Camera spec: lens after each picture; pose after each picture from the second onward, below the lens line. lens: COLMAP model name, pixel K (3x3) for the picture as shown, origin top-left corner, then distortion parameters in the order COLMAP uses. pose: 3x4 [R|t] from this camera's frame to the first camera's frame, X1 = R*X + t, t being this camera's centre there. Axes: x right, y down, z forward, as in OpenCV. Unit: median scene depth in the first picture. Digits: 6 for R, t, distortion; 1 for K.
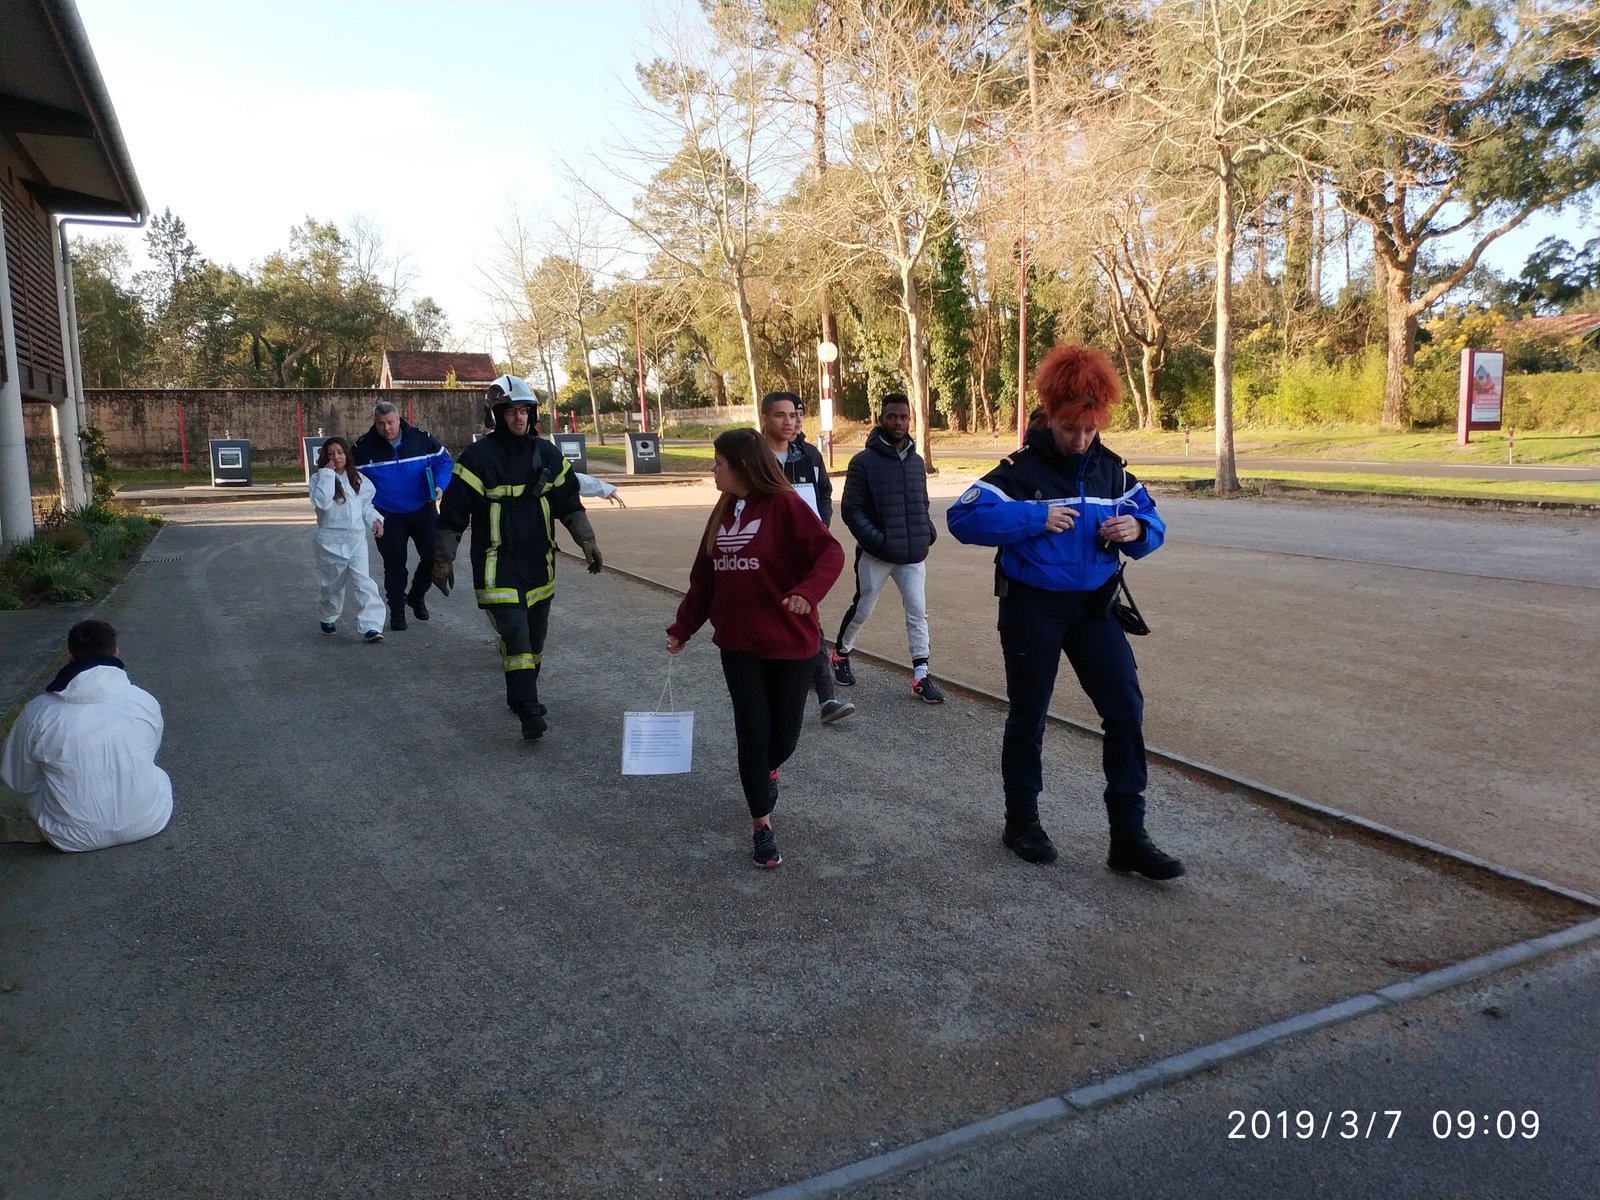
lens RADIAL K [[1193.1, 0, 814.6], [0, 1193.1, 604.2], [0, 0, 1]] dist [-0.071885, 0.078555]
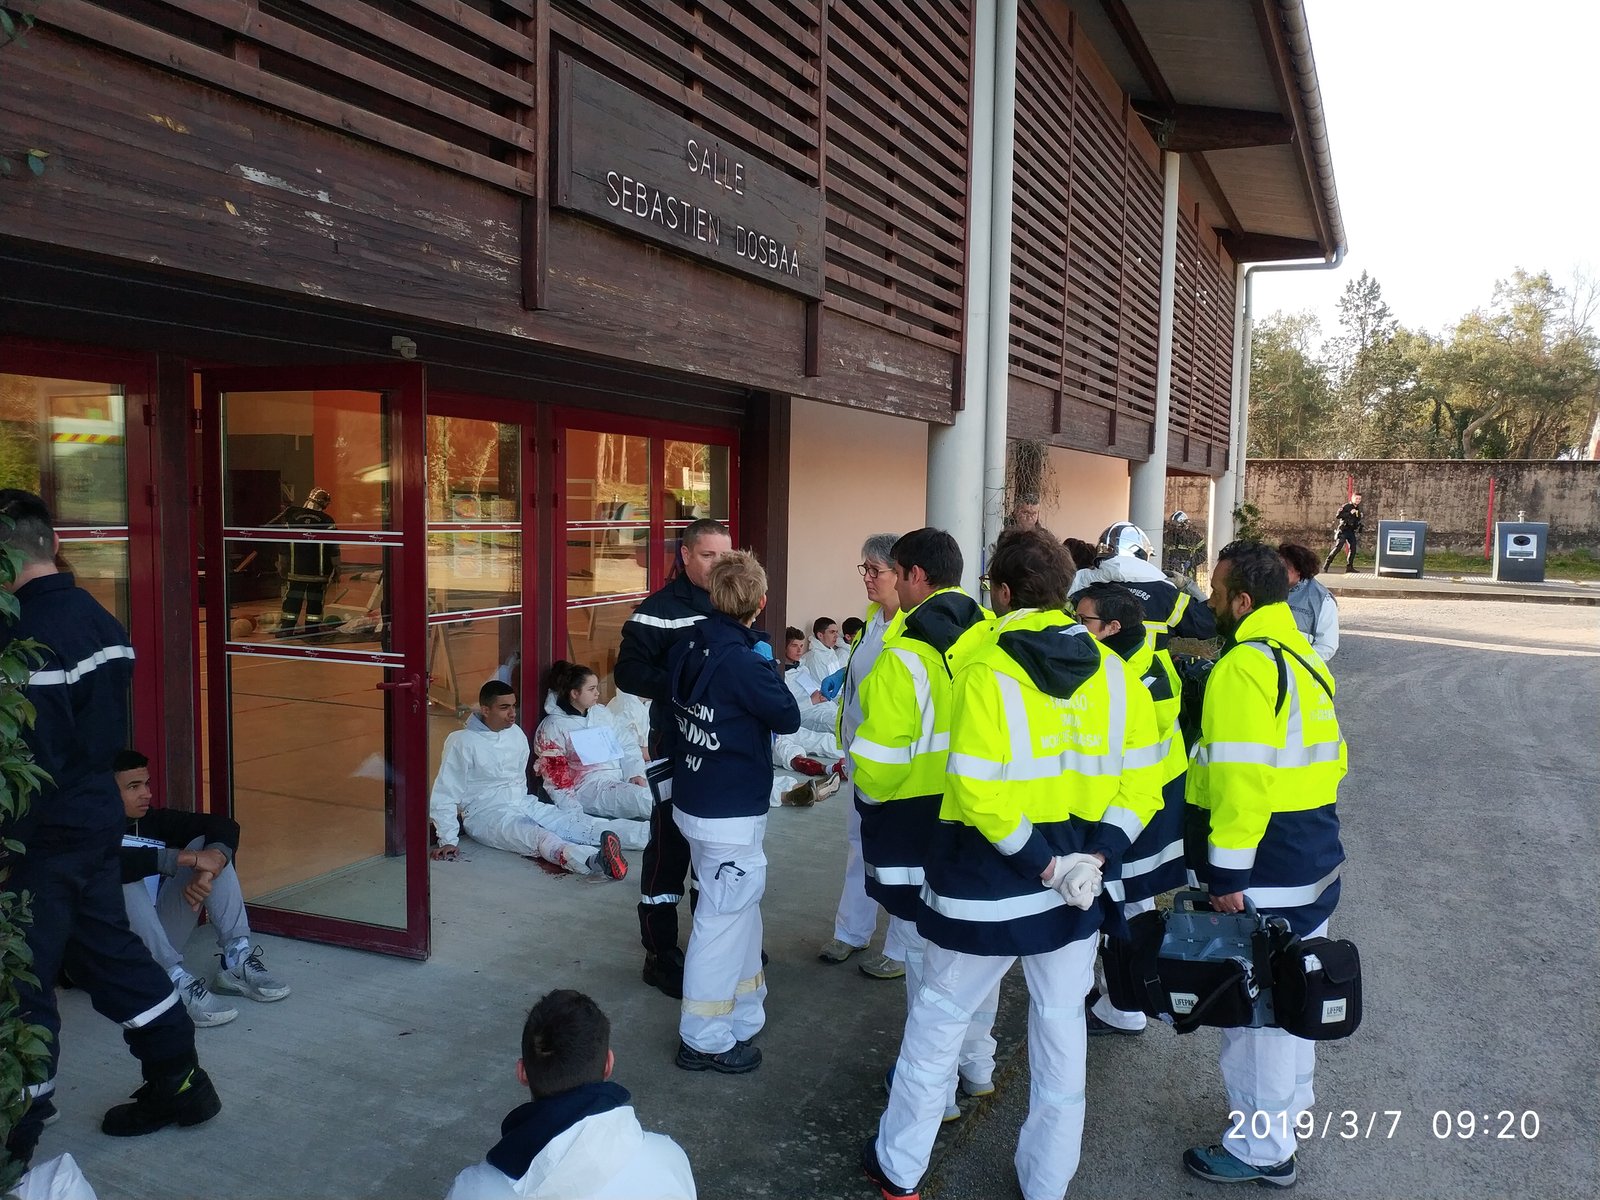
lens RADIAL K [[1193.1, 0, 814.6], [0, 1193.1, 604.2], [0, 0, 1]] dist [-0.071885, 0.078555]
pose [[0.611241, 0.094287, -0.785808, -0.047930], [-0.138536, 0.990296, 0.011062, -0.017254], [0.779226, 0.102101, 0.618371, 0.087443]]
